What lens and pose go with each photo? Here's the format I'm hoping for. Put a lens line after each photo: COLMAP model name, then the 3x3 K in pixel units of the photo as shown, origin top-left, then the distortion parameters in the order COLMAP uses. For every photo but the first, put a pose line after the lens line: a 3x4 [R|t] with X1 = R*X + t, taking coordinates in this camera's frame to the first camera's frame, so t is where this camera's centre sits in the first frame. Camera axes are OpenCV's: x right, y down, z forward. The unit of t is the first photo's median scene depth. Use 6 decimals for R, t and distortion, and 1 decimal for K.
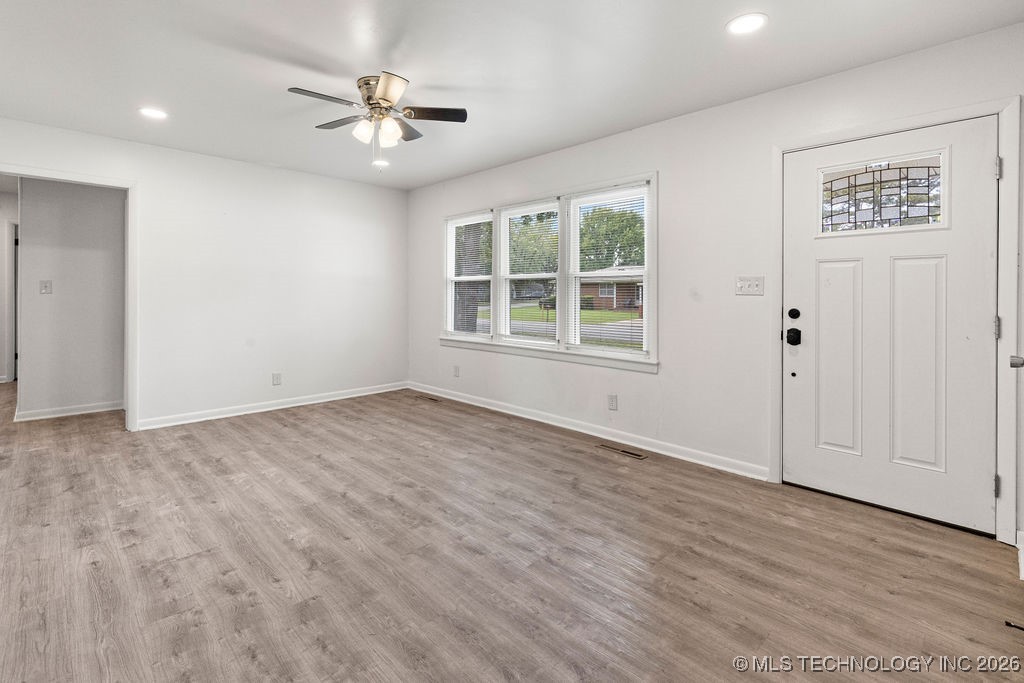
lens RADIAL K [[481.6, 0, 500.0], [0, 481.6, 292.5], [0, 0, 1]] dist [0.004385, 0.000734]
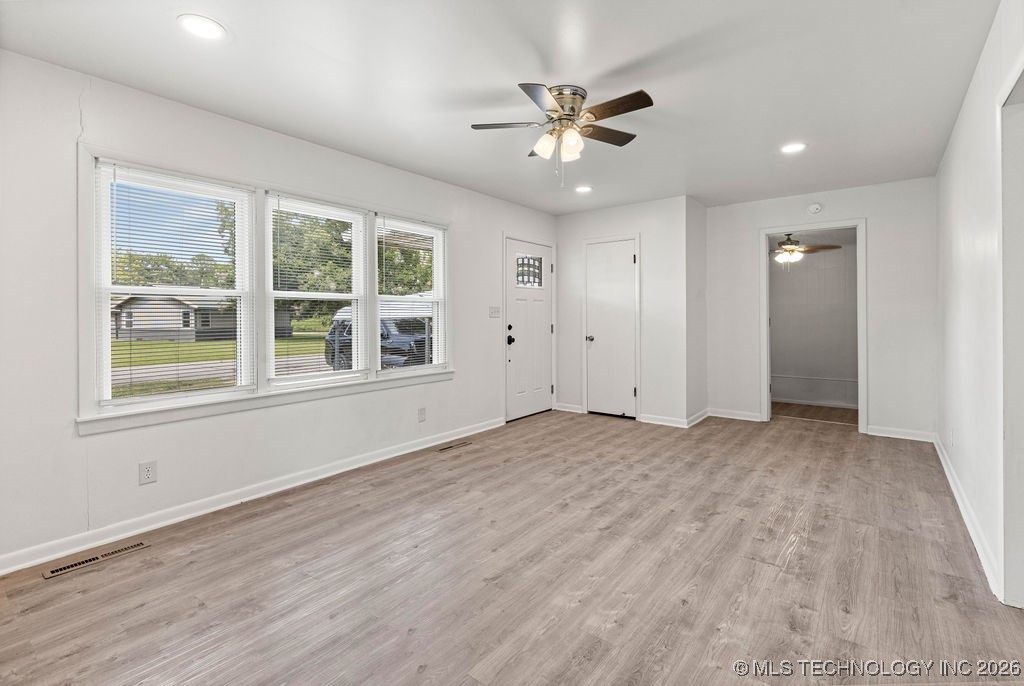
lens RADIAL K [[481.6, 0, 509.1], [0, 481.6, 317.1], [0, 0, 1]] dist [0.004385, 0.000734]
pose [[-0.149593, -0.004201, 0.988739, -1.388980], [0.002944, 0.999985, 0.004695, -0.004405], [-0.988743, 0.003613, -0.149579, 1.491458]]
